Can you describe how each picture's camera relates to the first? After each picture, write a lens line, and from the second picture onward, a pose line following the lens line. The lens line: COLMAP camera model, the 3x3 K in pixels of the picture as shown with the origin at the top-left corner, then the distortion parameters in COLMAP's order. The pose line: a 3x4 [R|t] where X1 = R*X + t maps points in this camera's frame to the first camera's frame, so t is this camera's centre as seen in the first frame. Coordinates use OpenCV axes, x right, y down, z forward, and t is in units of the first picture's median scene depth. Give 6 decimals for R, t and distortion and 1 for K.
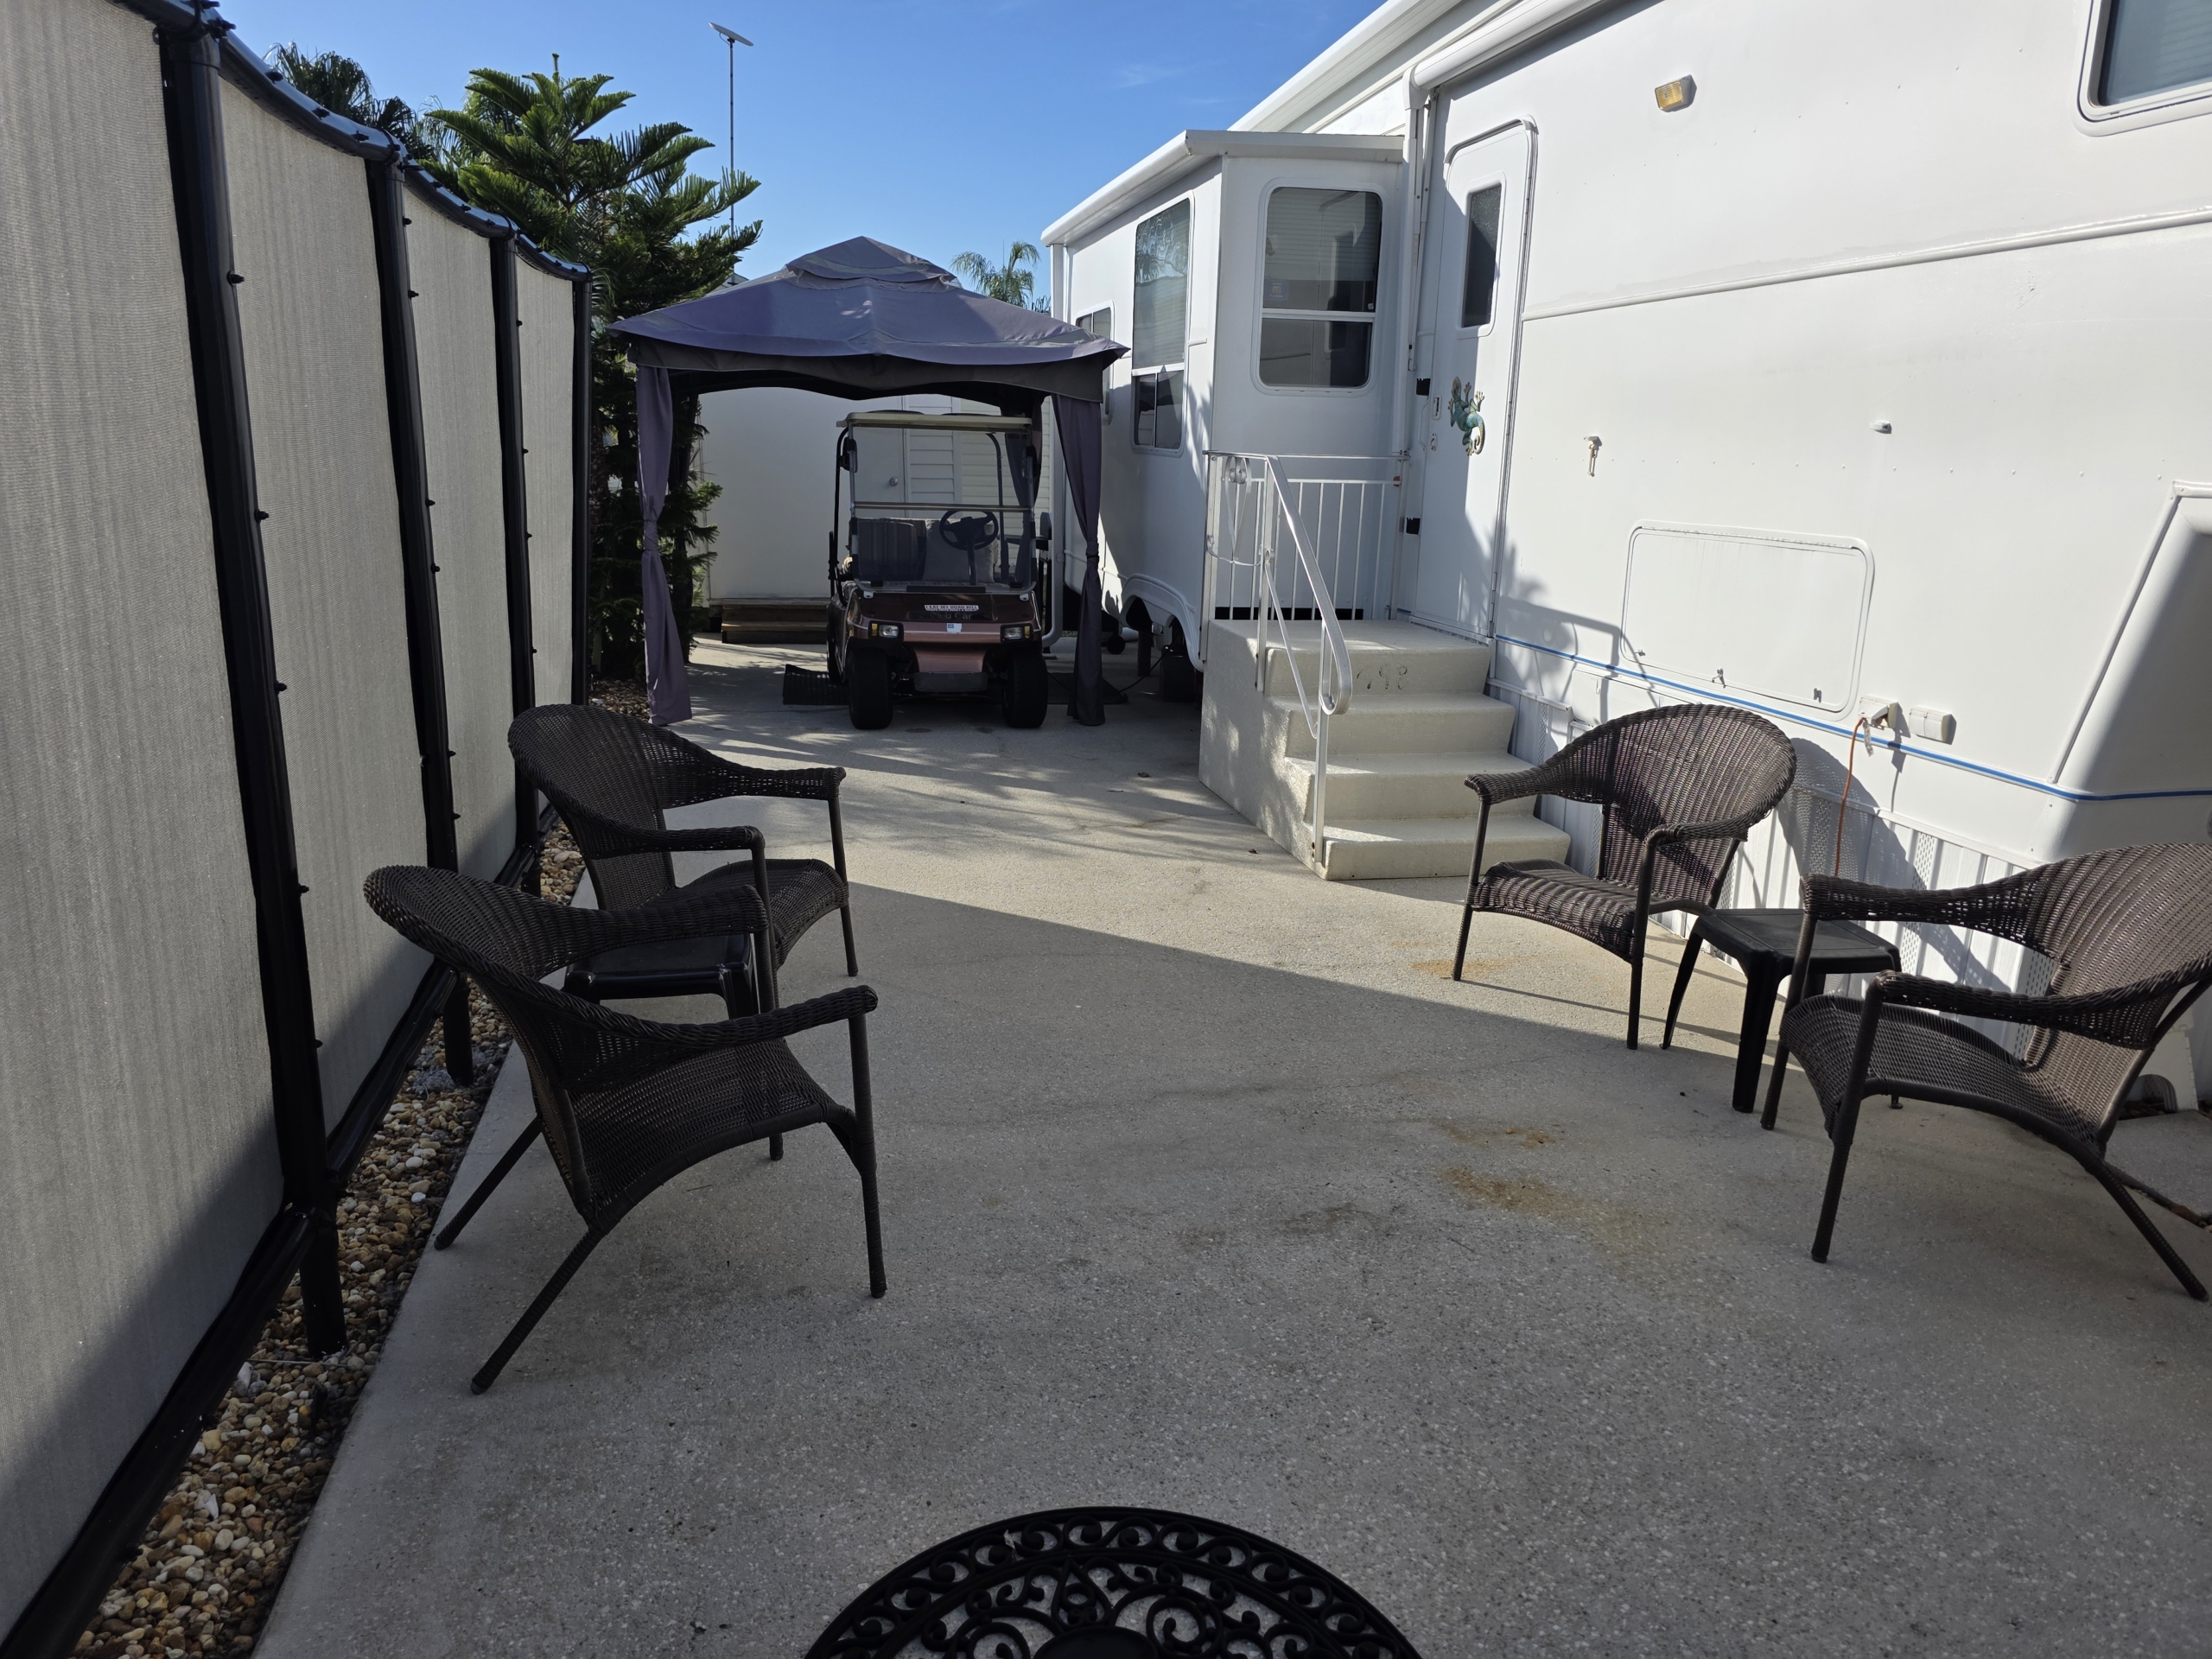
lens RADIAL K [[1484.0, 0, 1047.1], [0, 1484.0, 840.2], [0, 0, 1]] dist [0.053570, -0.046482]
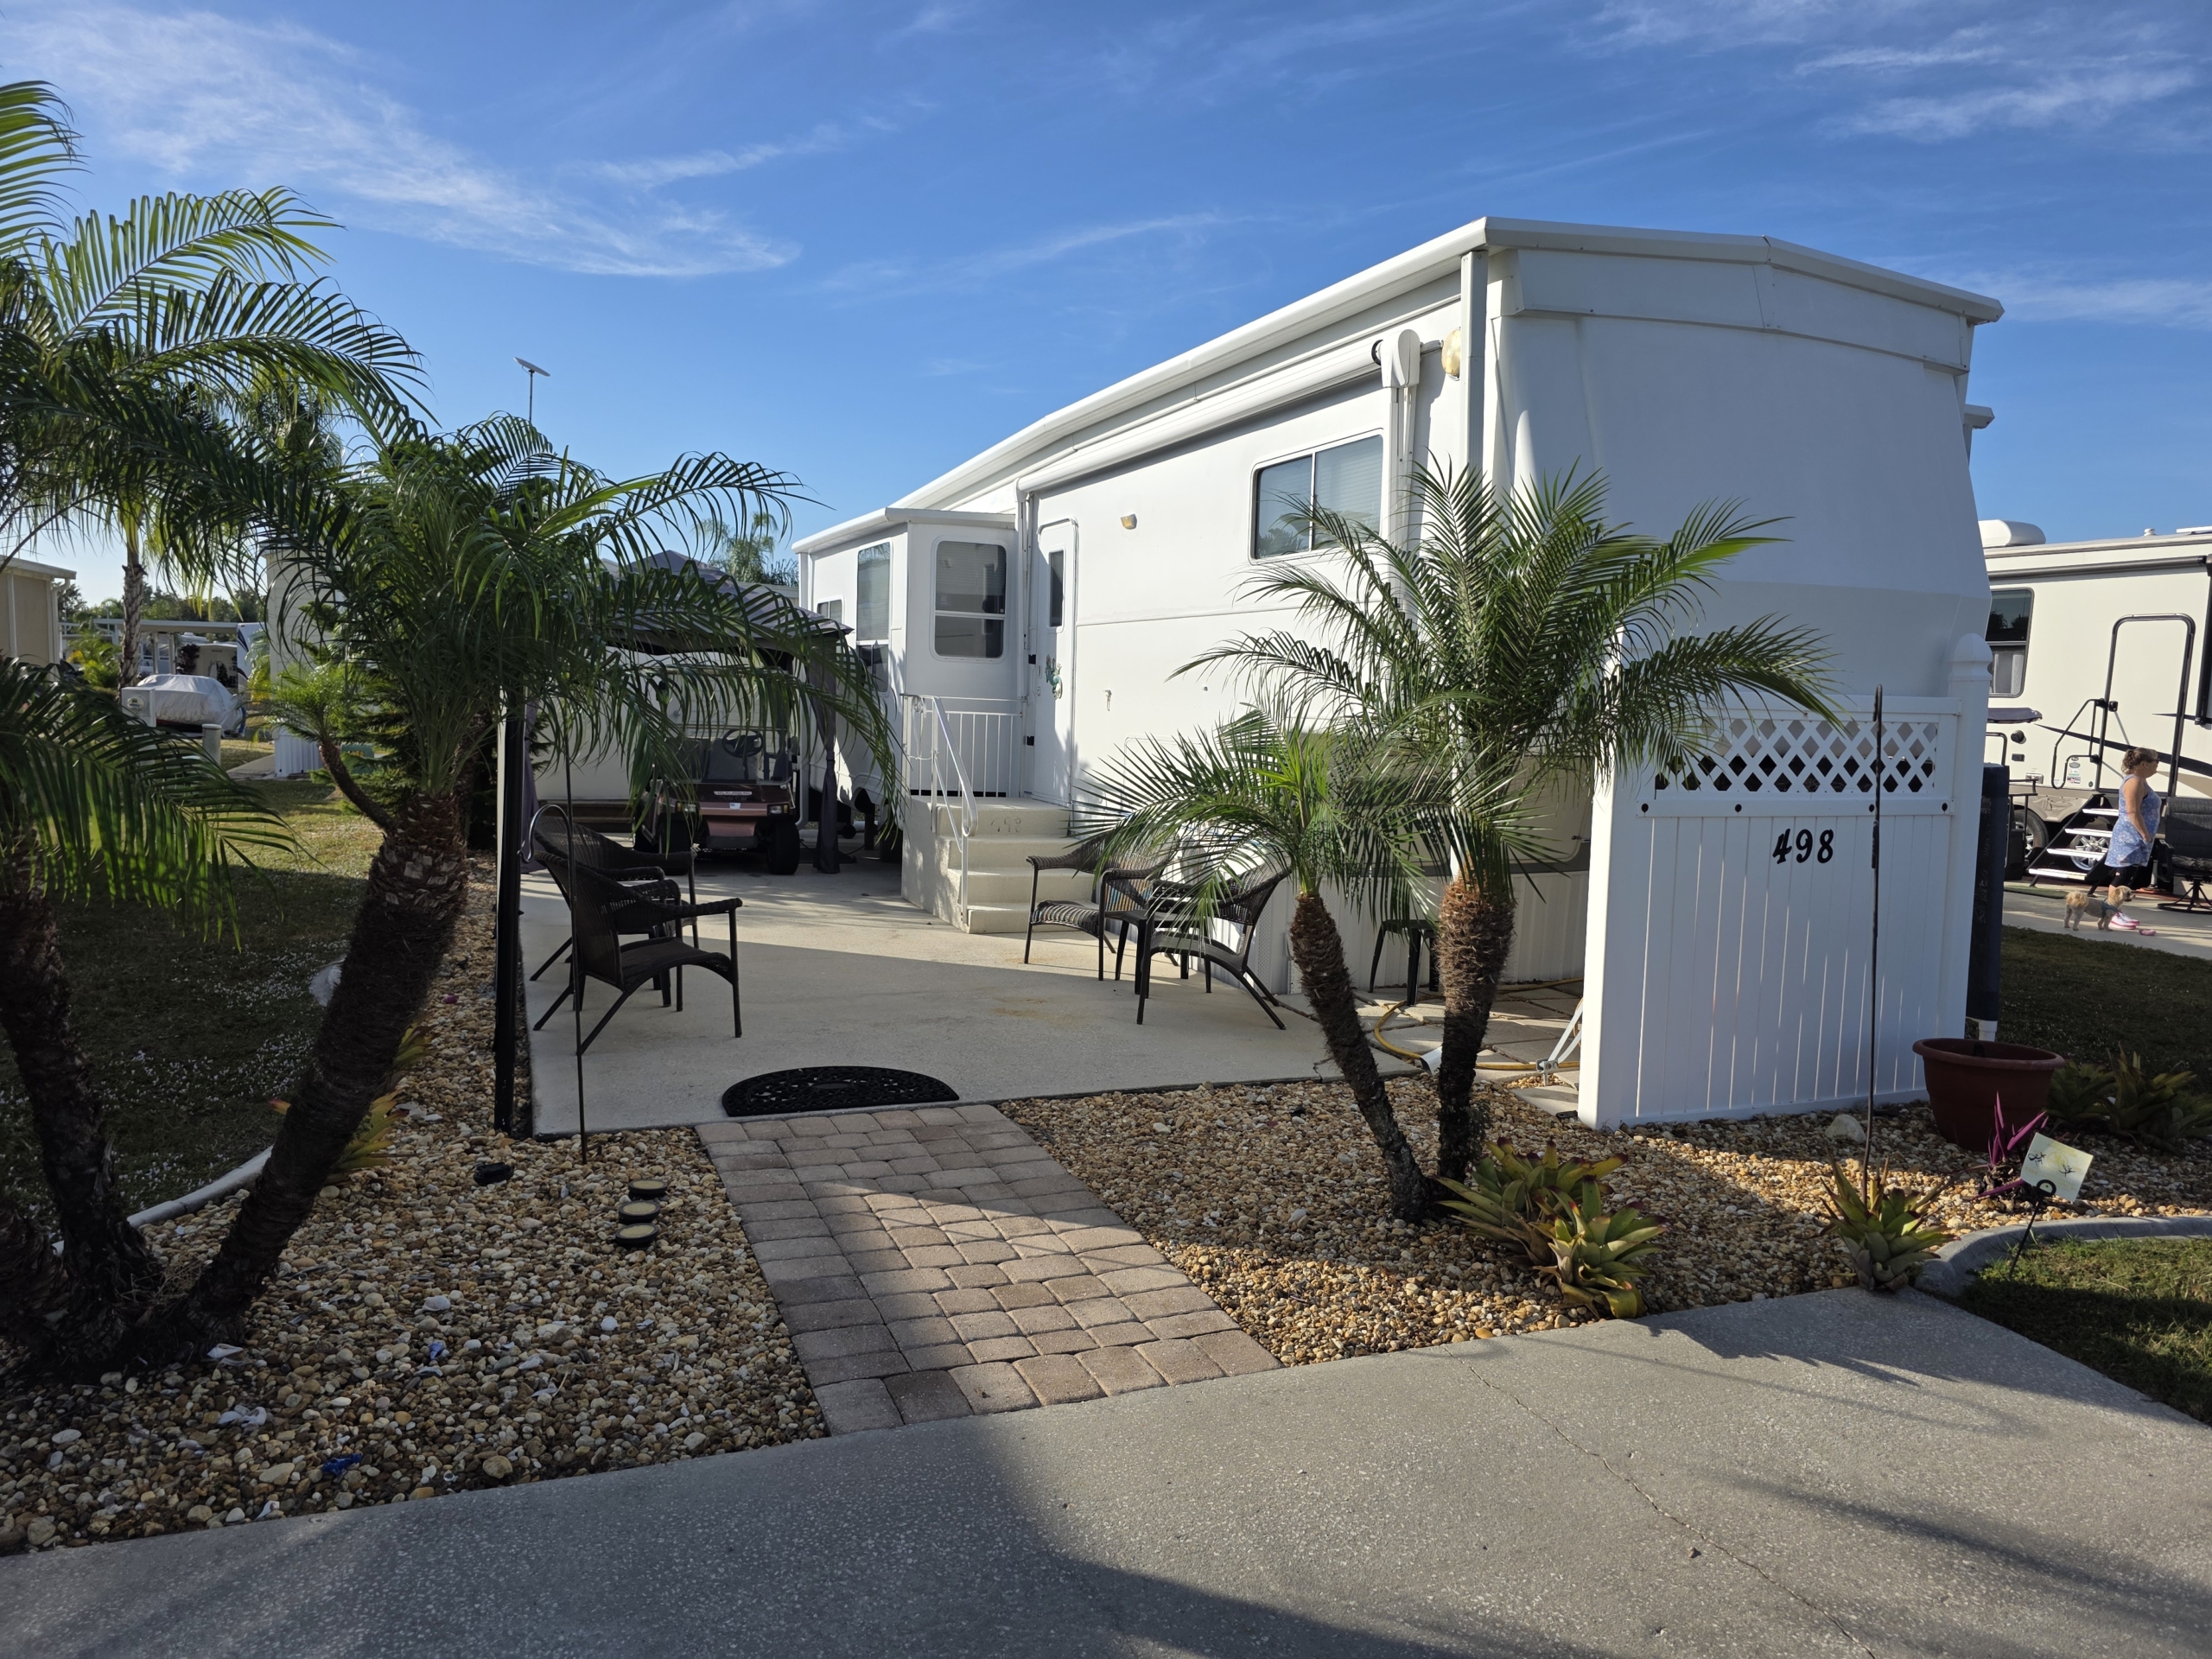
lens RADIAL K [[1484.0, 0, 1107.1], [0, 1484.0, 823.9], [0, 0, 1]] dist [0.053570, -0.046482]
pose [[0.977322, -0.001505, 0.211751, -0.016349], [0.037493, 0.985405, -0.166044, 0.150076], [-0.208411, 0.170218, 0.963115, -0.559212]]
